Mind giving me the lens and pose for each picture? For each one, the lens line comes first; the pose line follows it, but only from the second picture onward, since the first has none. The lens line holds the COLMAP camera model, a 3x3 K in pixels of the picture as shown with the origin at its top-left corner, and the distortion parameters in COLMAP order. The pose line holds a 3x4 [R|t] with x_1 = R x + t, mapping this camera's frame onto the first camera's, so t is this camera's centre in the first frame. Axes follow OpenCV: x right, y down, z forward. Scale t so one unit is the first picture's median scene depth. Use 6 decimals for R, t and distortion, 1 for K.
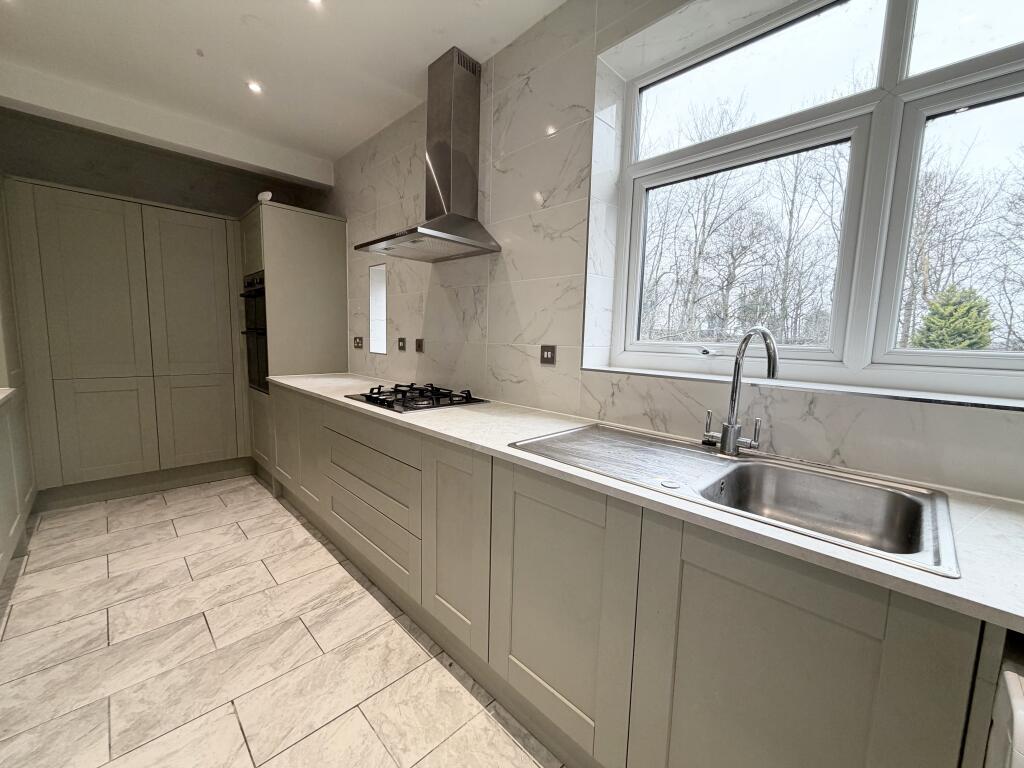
lens RADIAL K [[408.3, 0, 510.9], [0, 408.3, 384.3], [0, 0, 1]] dist [-0.000199, -0.000447]
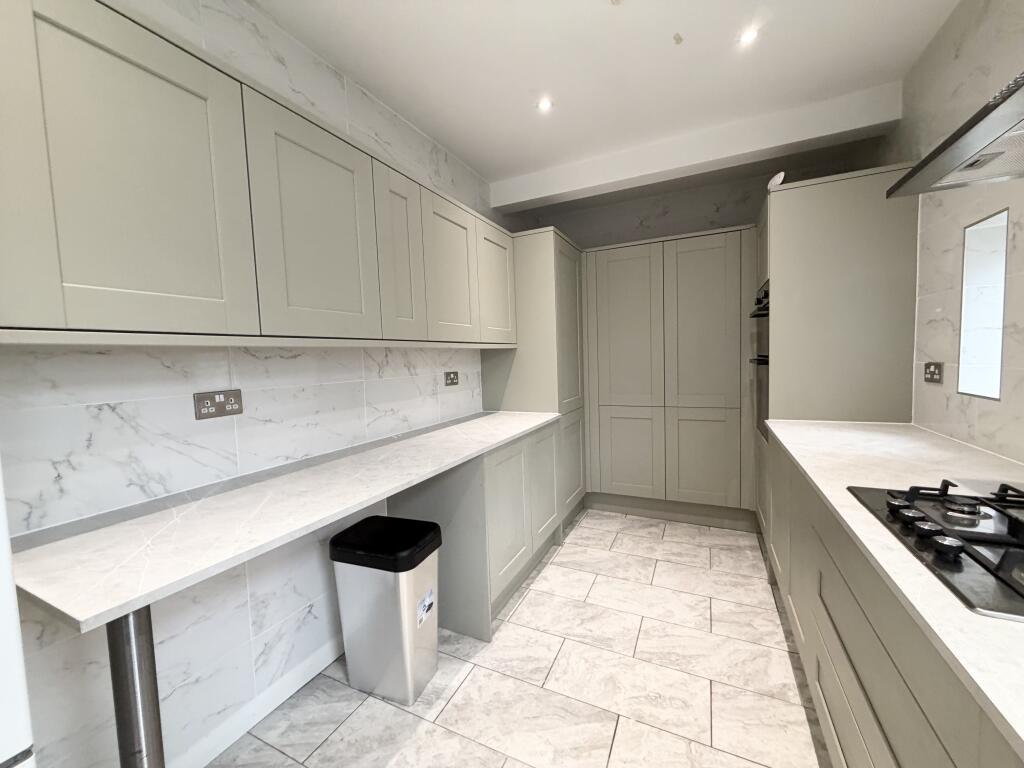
lens RADIAL K [[408.3, 0, 510.2], [0, 408.3, 383.6], [0, 0, 1]] dist [-0.000199, -0.000447]
pose [[0.329540, 0.023711, -0.943844, -0.050413], [-0.063820, 0.997958, 0.002787, -0.064724], [0.941982, 0.059318, 0.330380, 0.343780]]
